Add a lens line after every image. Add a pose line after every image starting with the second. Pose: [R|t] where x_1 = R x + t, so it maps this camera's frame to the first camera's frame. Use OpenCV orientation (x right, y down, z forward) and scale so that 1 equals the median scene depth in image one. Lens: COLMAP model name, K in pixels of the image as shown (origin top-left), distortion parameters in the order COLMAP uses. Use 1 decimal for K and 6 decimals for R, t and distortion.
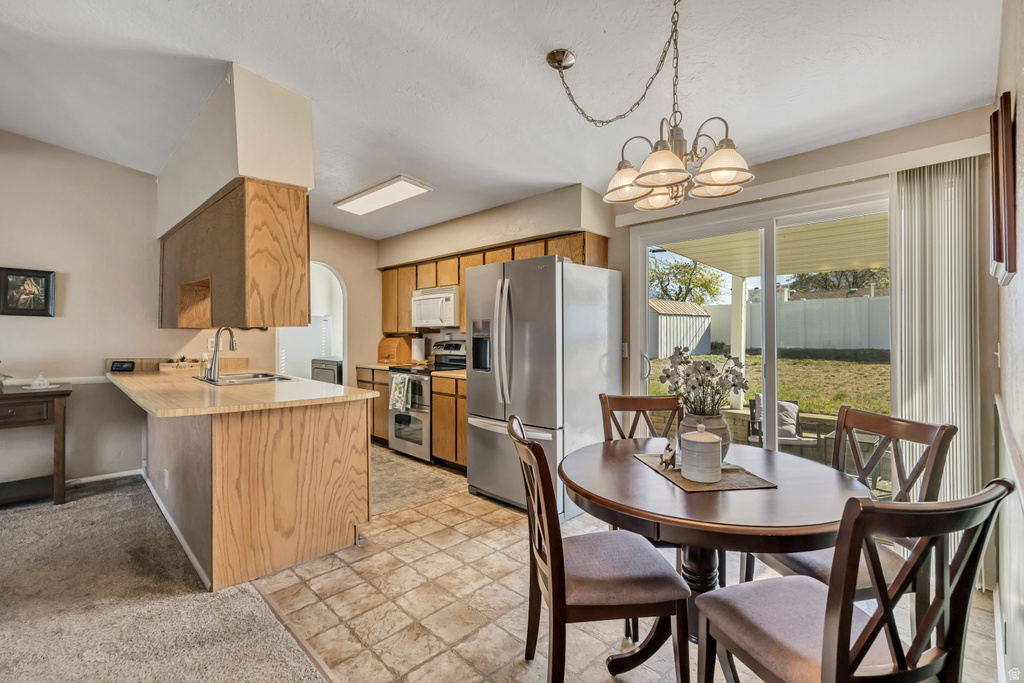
lens RADIAL K [[463.3, 0, 513.8], [0, 463.3, 325.1], [0, 0, 1]] dist [0.001602, 0.000144]
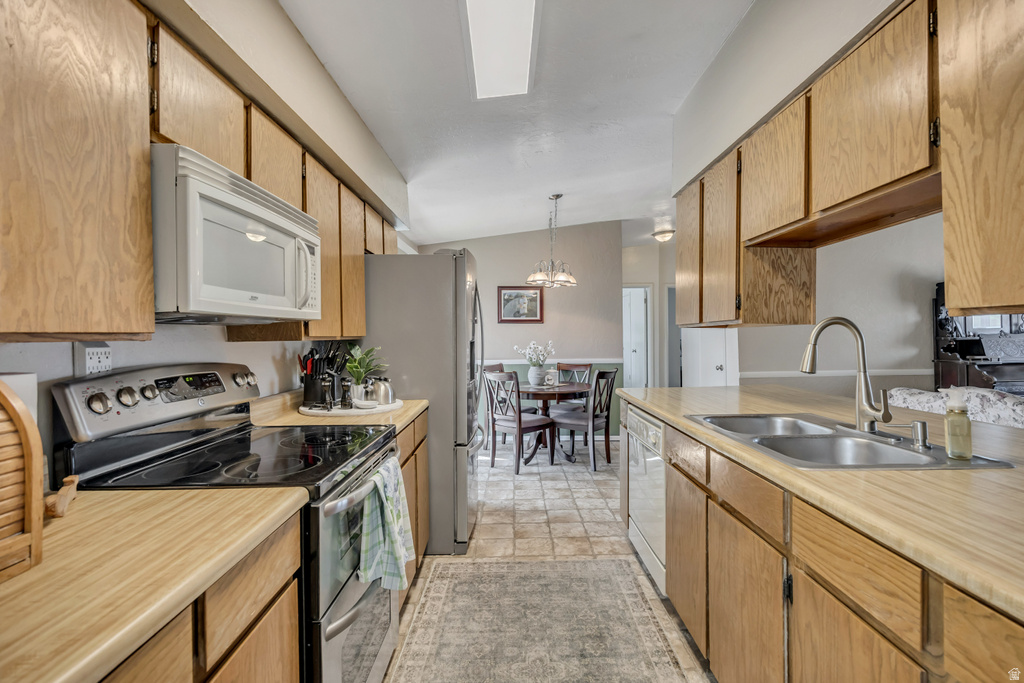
lens RADIAL K [[463.3, 0, 513.8], [0, 463.3, 325.1], [0, 0, 1]] dist [0.001602, 0.000144]
pose [[-0.709450, 0.023981, 0.704348, -0.546159], [-0.002076, 0.999345, -0.036116, 0.020497], [-0.704753, -0.027085, -0.708936, 1.193213]]
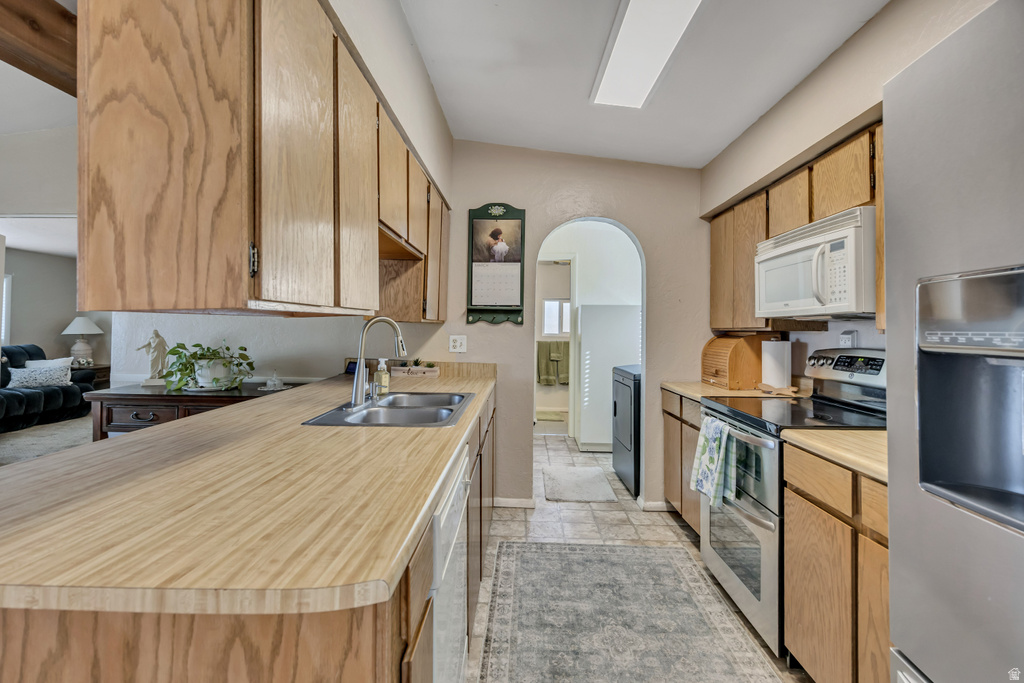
lens RADIAL K [[463.3, 0, 513.8], [0, 463.3, 325.1], [0, 0, 1]] dist [0.001602, 0.000144]
pose [[0.687500, -0.001248, -0.726183, -0.047170], [0.006826, 0.999965, 0.004743, 0.008952], [0.726152, -0.008218, 0.687485, 0.549708]]
